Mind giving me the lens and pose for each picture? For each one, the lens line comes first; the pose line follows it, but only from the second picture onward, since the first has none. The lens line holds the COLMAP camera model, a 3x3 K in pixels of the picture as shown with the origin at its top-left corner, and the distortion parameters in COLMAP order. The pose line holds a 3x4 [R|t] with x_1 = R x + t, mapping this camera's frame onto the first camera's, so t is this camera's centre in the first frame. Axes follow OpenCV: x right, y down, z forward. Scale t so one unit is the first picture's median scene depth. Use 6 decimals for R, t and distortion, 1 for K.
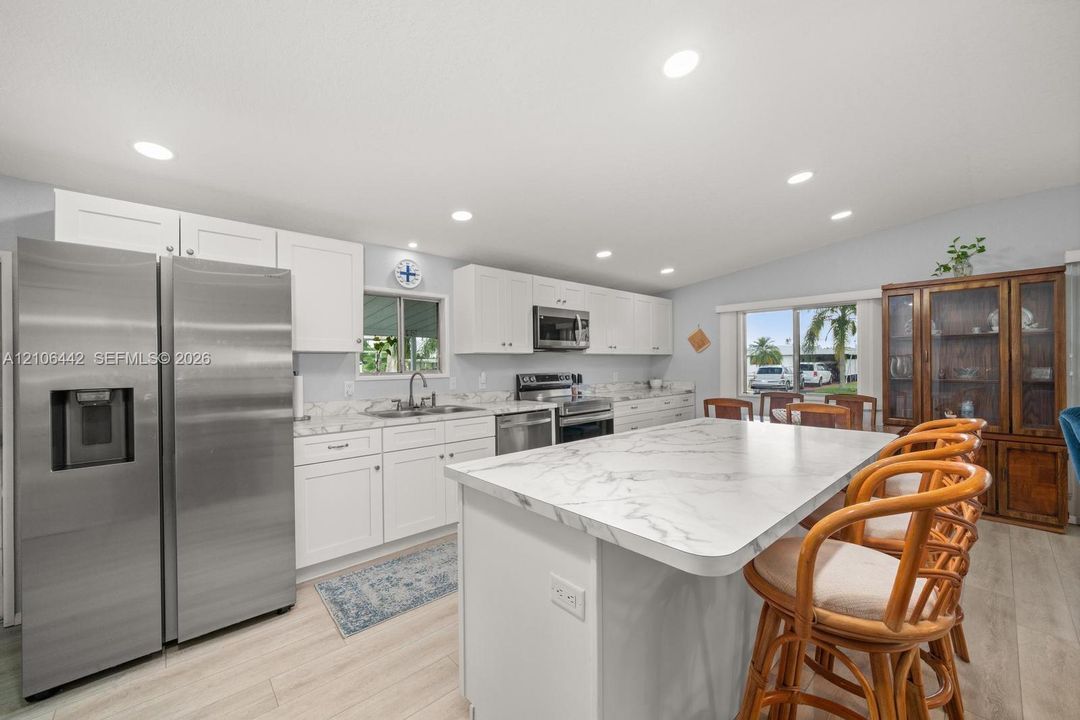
lens RADIAL K [[419.9, 0, 529.3], [0, 419.9, 363.1], [0, 0, 1]] dist [-0.010871, -0.000768]
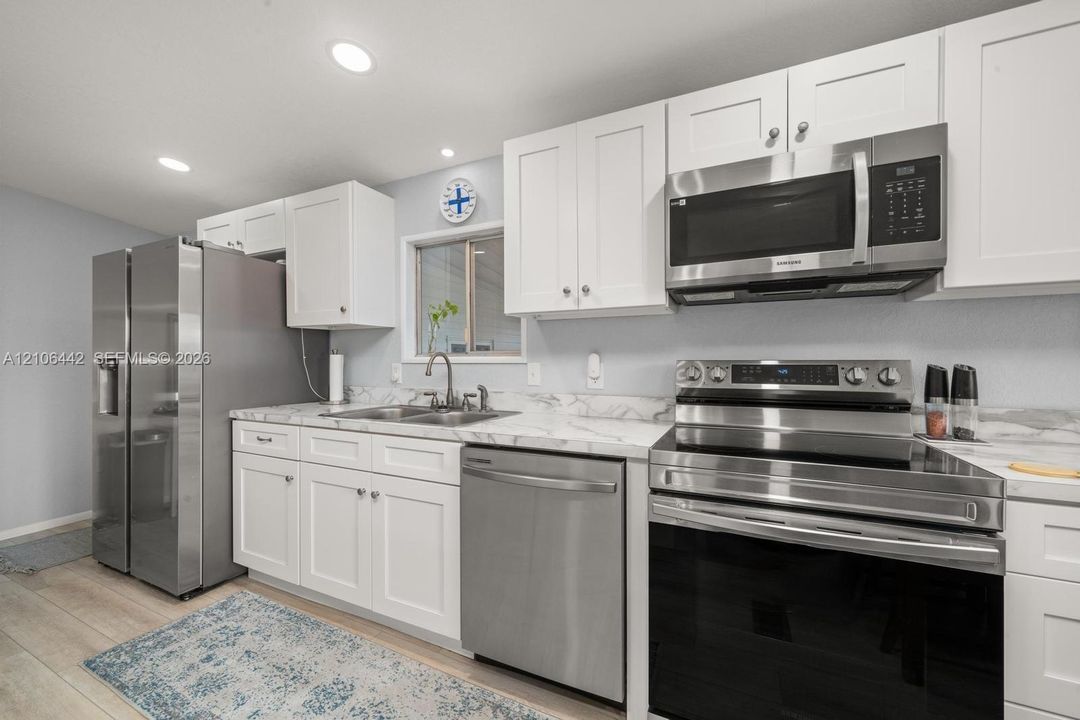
lens RADIAL K [[419.9, 0, 538.5], [0, 419.9, 368.9], [0, 0, 1]] dist [-0.010871, -0.000768]
pose [[0.391681, 0.032764, -0.919517, 0.355261], [0.000749, 0.999354, 0.035928, 0.022764], [0.920101, -0.014761, 0.391404, 0.836720]]
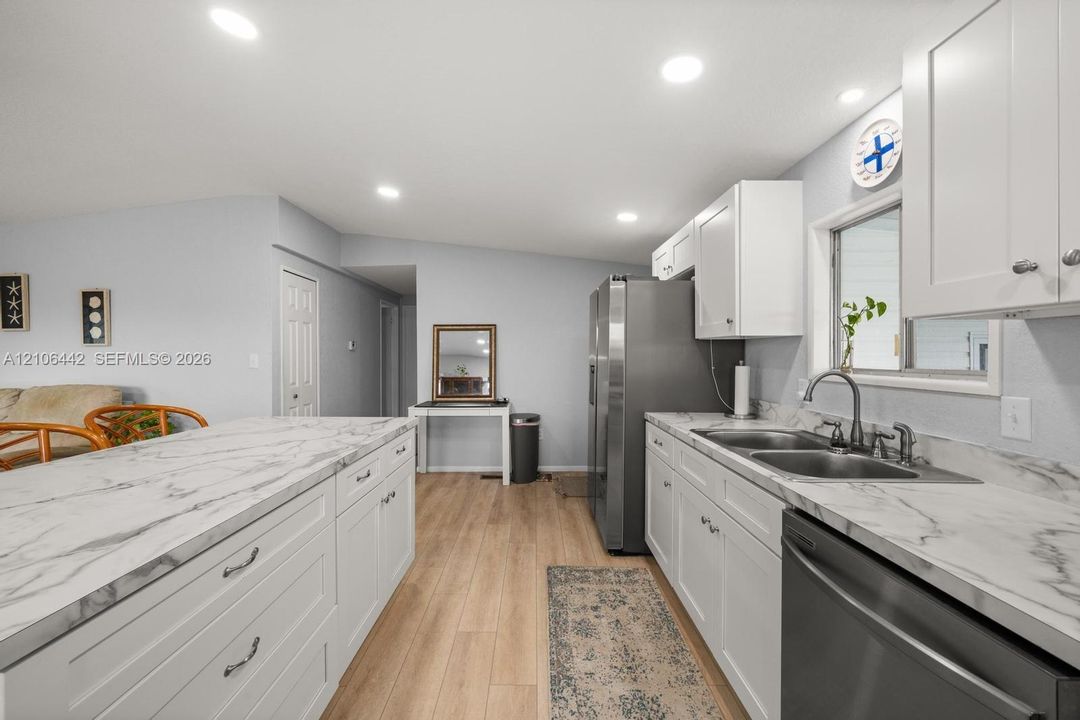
lens RADIAL K [[419.9, 0, 533.1], [0, 419.9, 356.3], [0, 0, 1]] dist [-0.010871, -0.000768]
pose [[-0.670340, 0.016155, -0.741878, 0.290429], [0.008793, 0.999866, 0.013827, -0.003570], [0.742002, 0.002746, -0.670392, 1.002070]]
